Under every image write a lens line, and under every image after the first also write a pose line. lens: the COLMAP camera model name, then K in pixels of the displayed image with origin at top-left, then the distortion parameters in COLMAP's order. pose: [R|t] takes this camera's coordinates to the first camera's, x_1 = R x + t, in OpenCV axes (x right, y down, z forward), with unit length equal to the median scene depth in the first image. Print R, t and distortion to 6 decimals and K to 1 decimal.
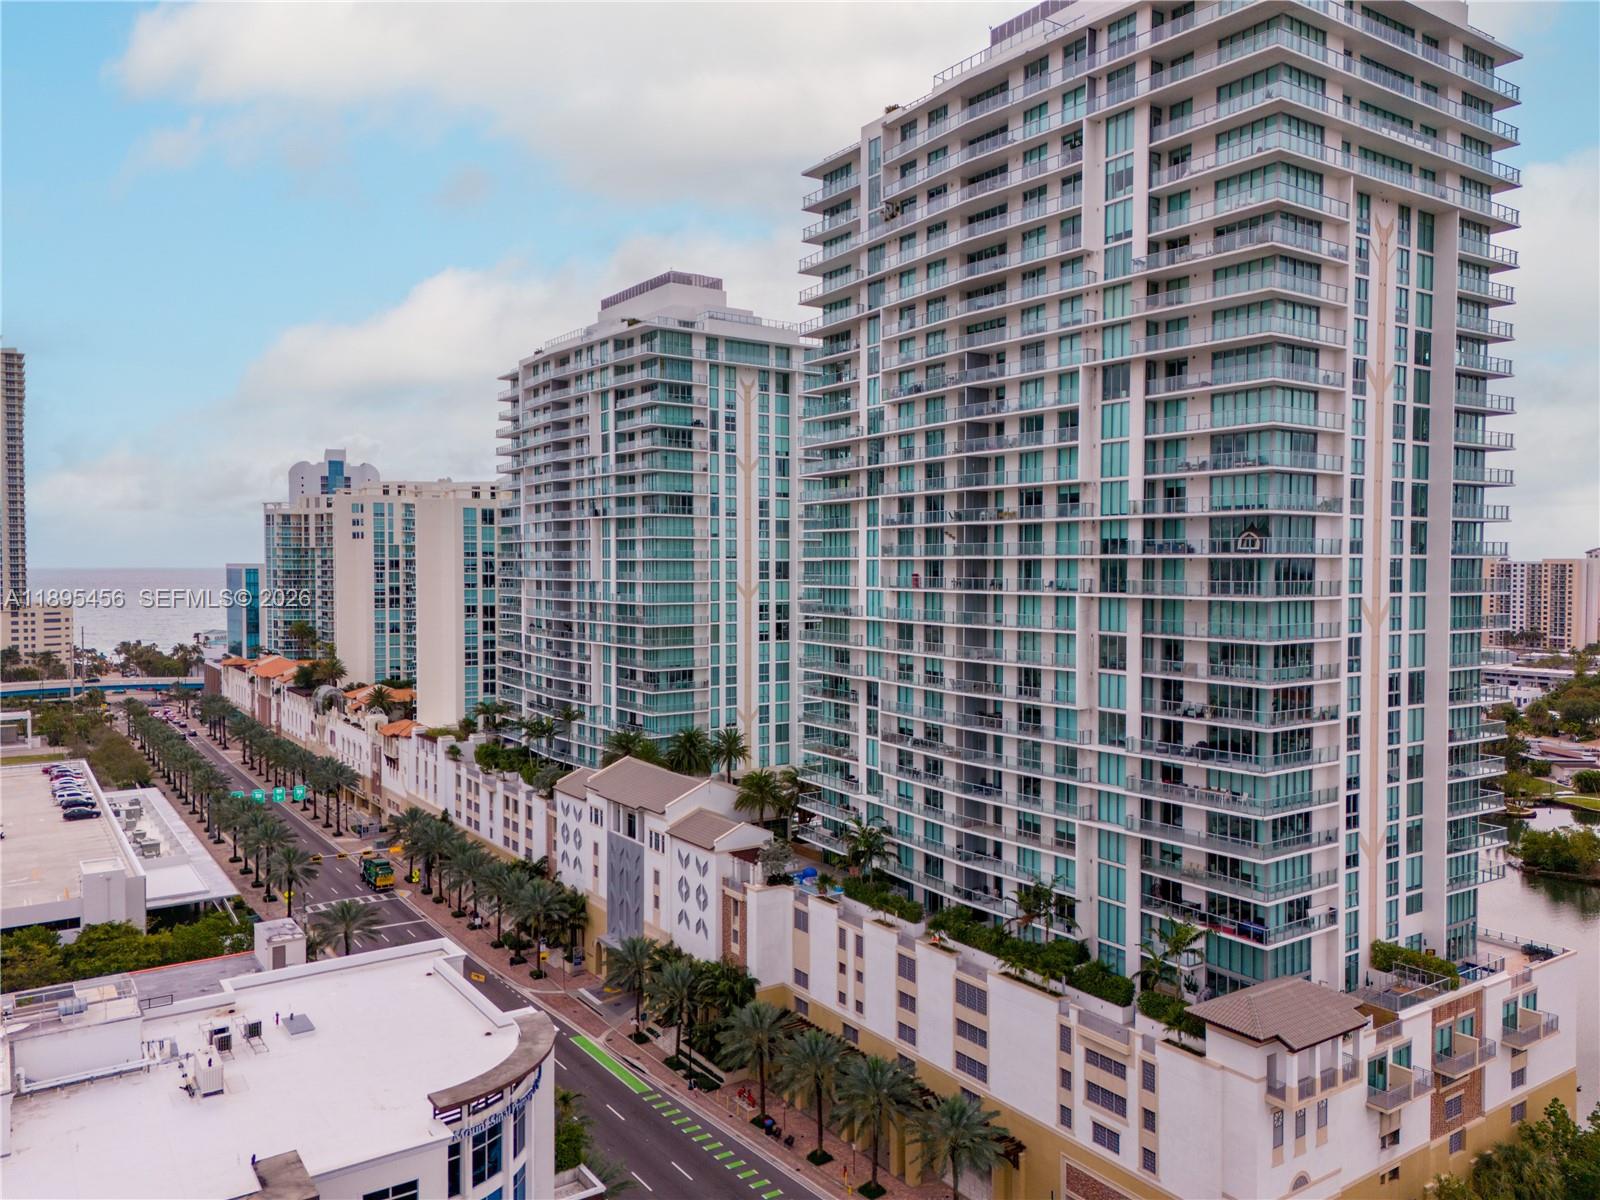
lens RADIAL K [[1176.7, 0, 805.2], [0, 1176.7, 597.7], [0, 0, 1]] dist [0.064386, -0.057920]
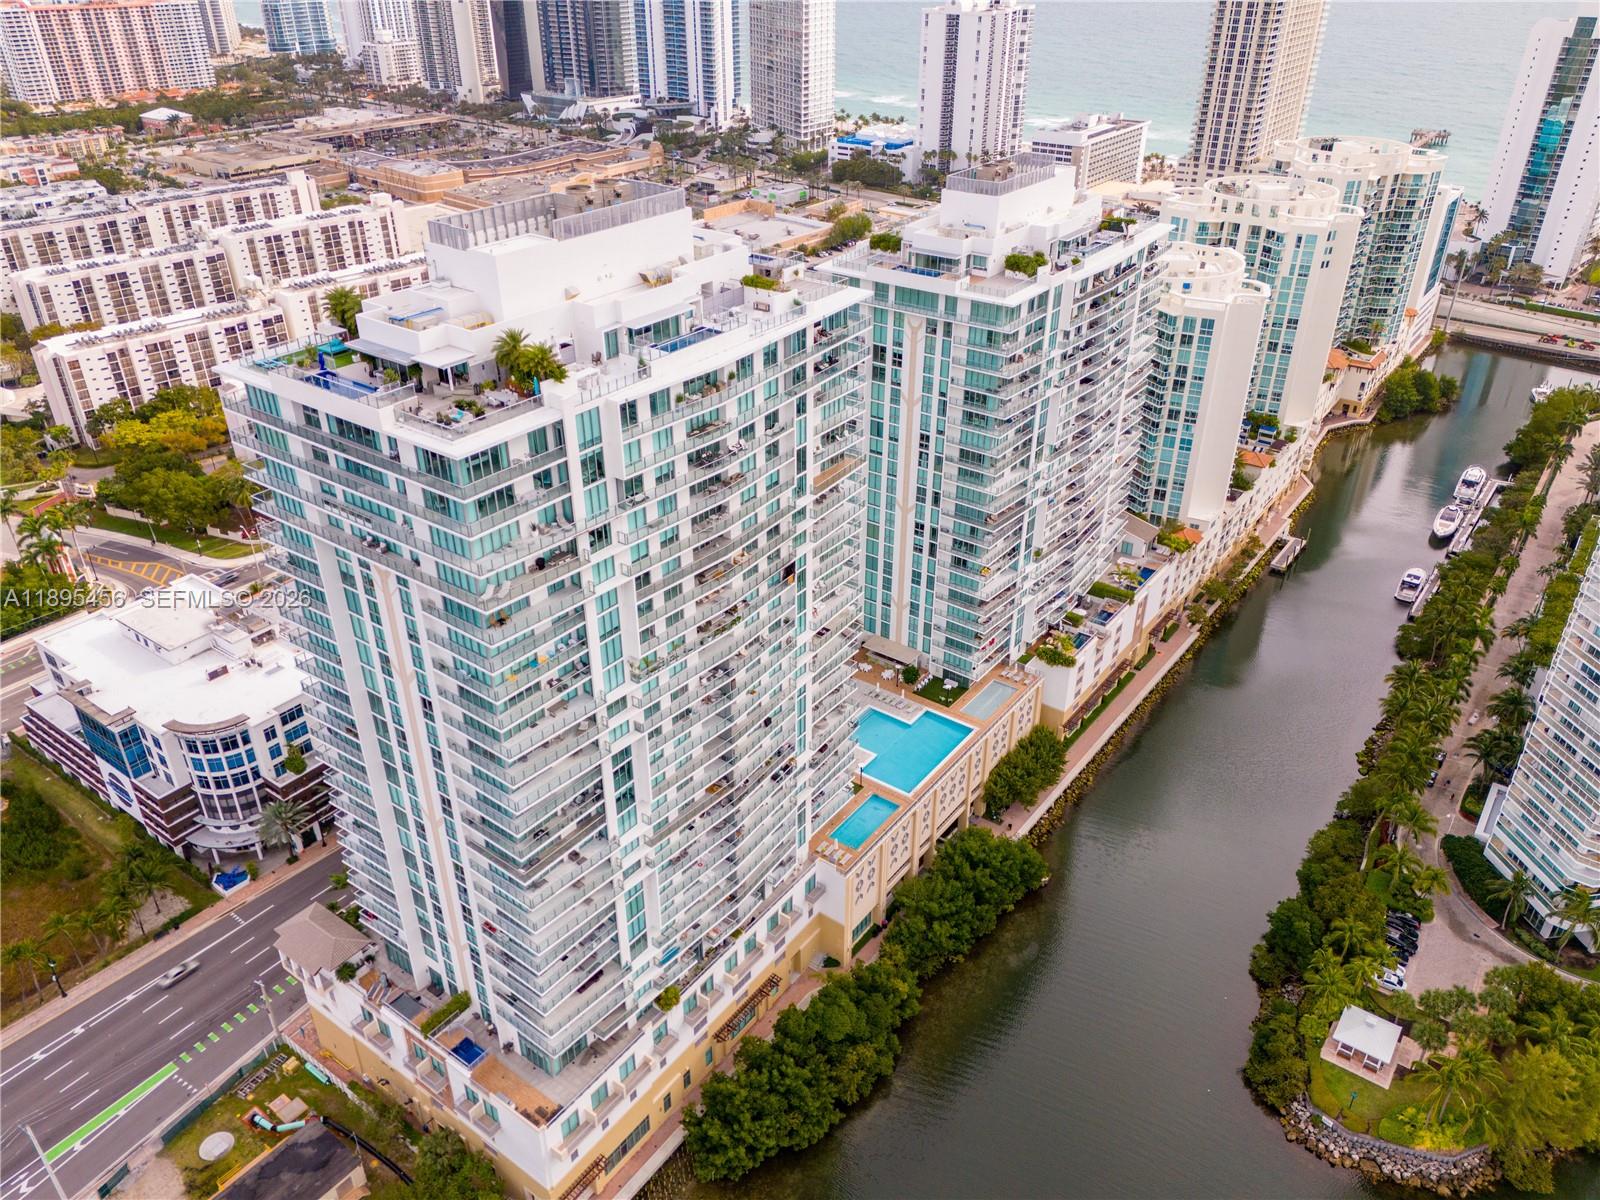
lens RADIAL K [[1176.7, 0, 801.5], [0, 1176.7, 610.0], [0, 0, 1]] dist [0.064386, -0.057920]
pose [[0.331087, 0.486637, -0.808434, 1.258121], [-0.029106, 0.861614, 0.506729, -0.702572], [0.943151, -0.144241, 0.299434, 0.814567]]
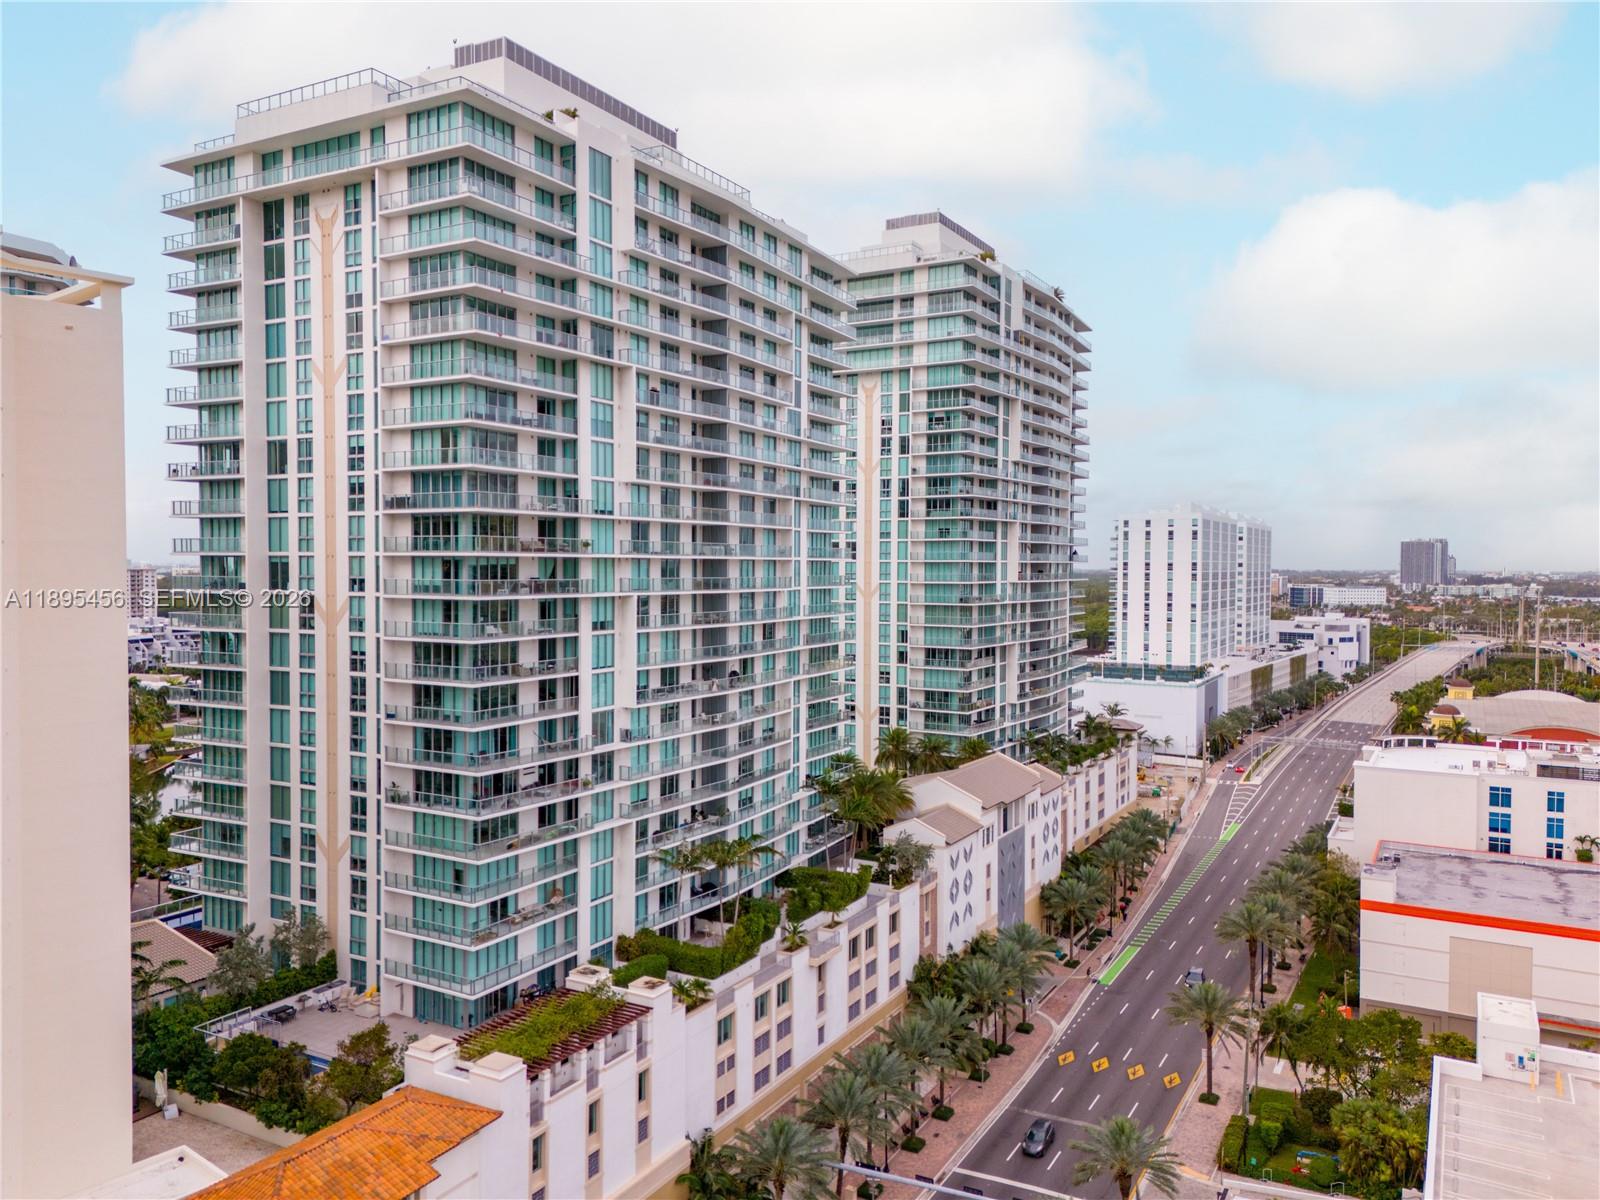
lens RADIAL K [[1176.7, 0, 804.8], [0, 1176.7, 600.3], [0, 0, 1]] dist [0.064386, -0.057920]
pose [[-0.446427, -0.028566, 0.894364, -1.154298], [0.020778, 0.998890, 0.042276, -0.050502], [-0.894579, 0.037457, -0.445338, 1.893936]]
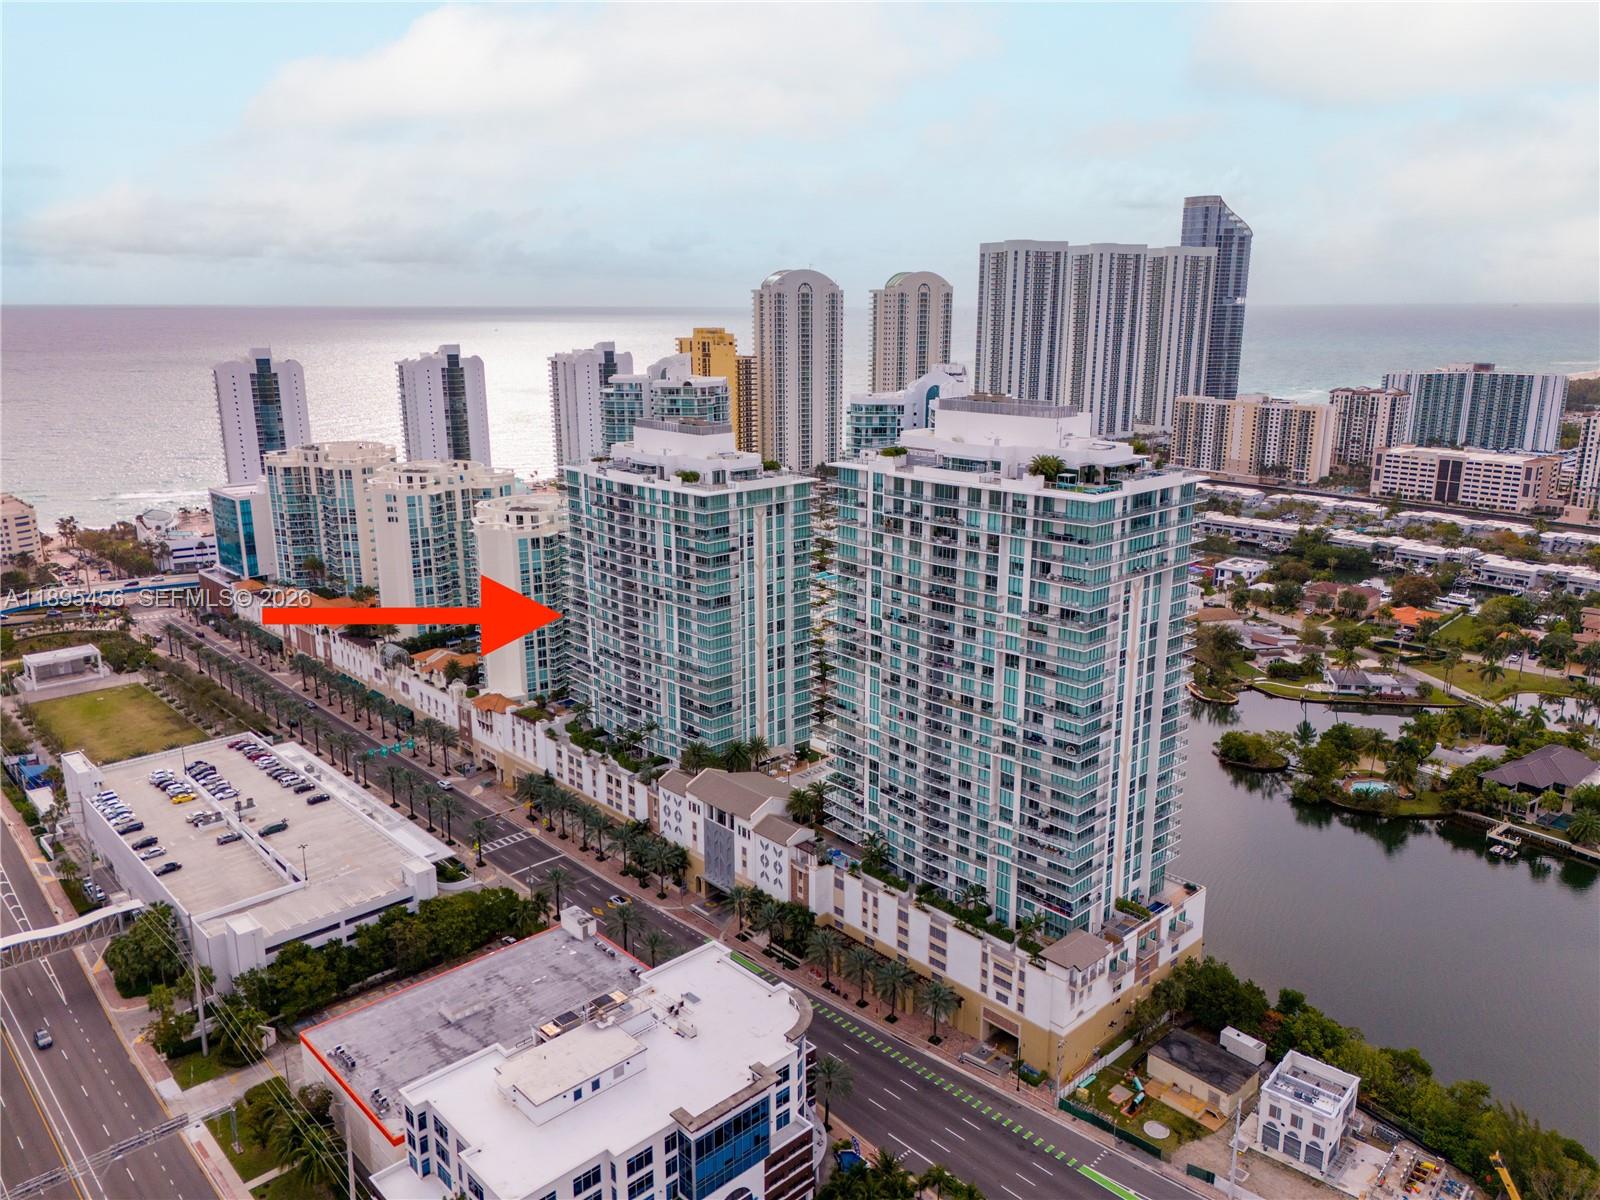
lens RADIAL K [[1176.7, 0, 805.2], [0, 1176.7, 599.3], [0, 0, 1]] dist [0.064386, -0.057920]
pose [[0.988717, -0.040449, 0.144231, -0.310249], [0.007733, 0.975352, 0.220520, -0.590906], [-0.149596, -0.216916, 0.964660, -0.728002]]
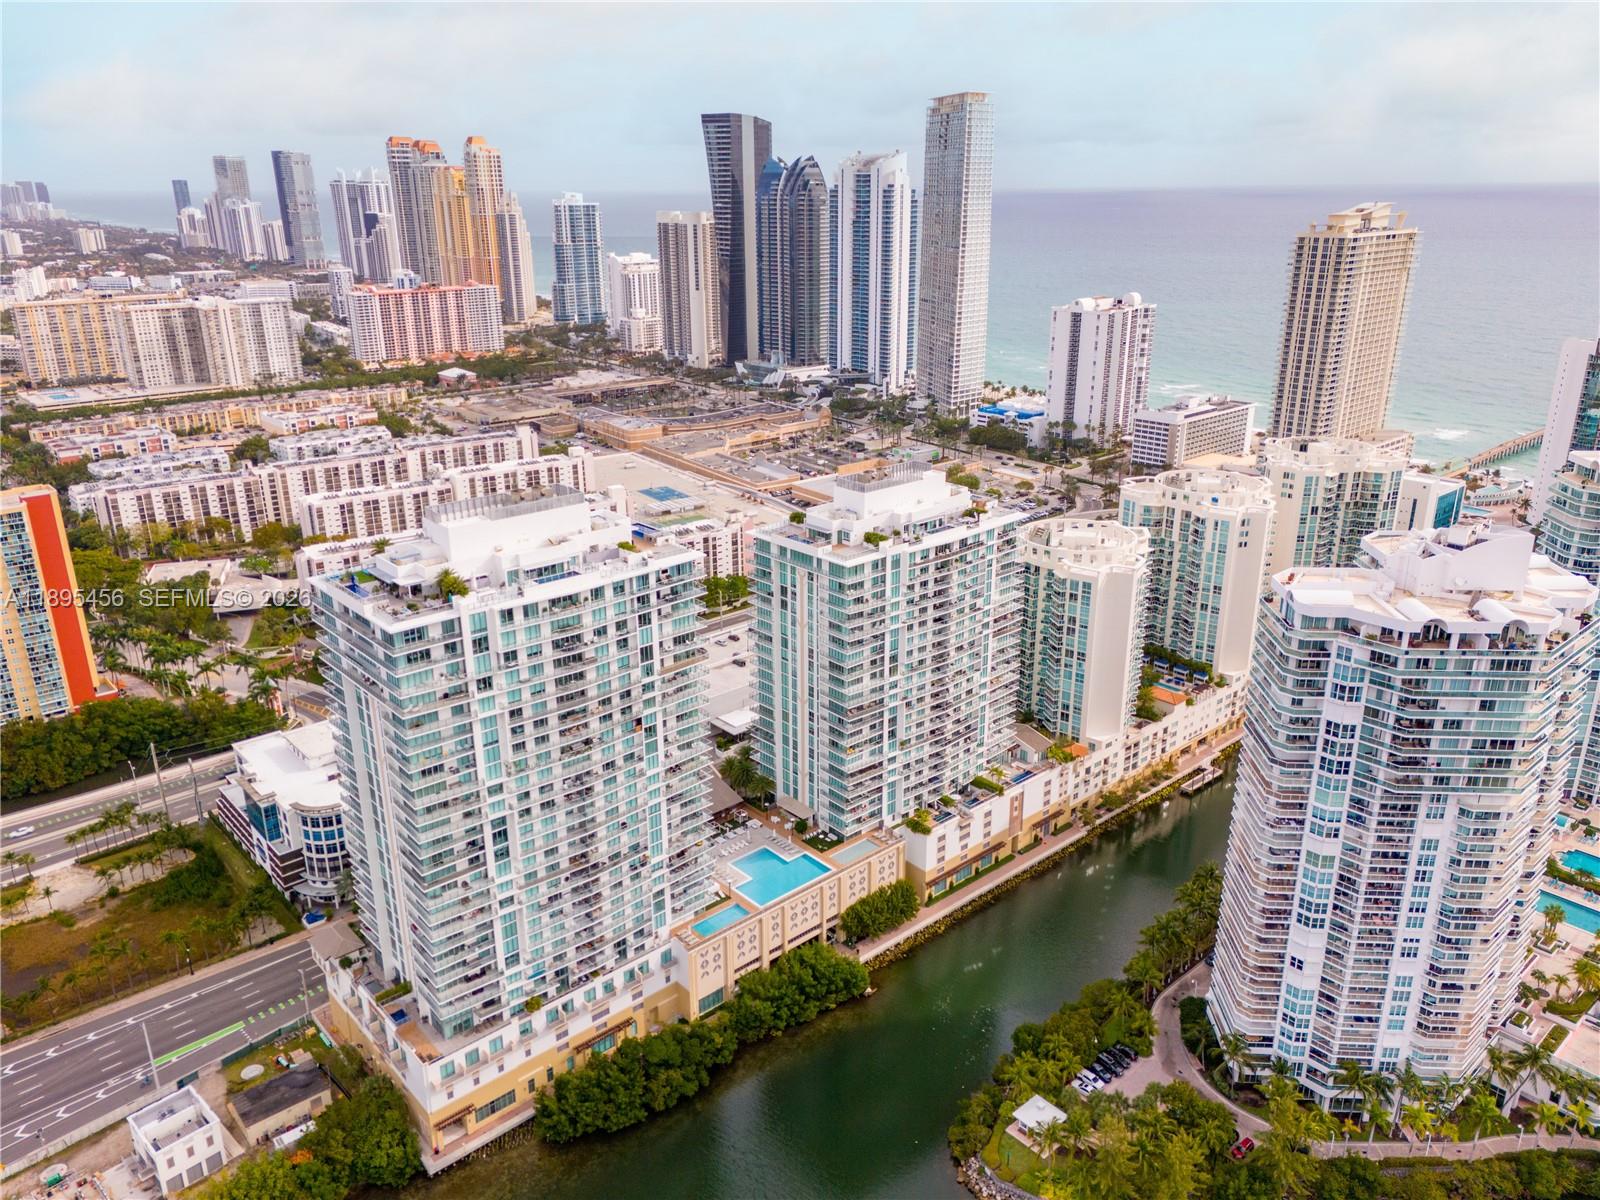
lens RADIAL K [[1176.7, 0, 794.4], [0, 1176.7, 604.3], [0, 0, 1]] dist [0.064386, -0.057920]
pose [[0.121937, 0.338103, -0.933176, 1.944481], [-0.020779, 0.940856, 0.338170, -0.934074], [0.992320, -0.021845, 0.121751, 1.170548]]
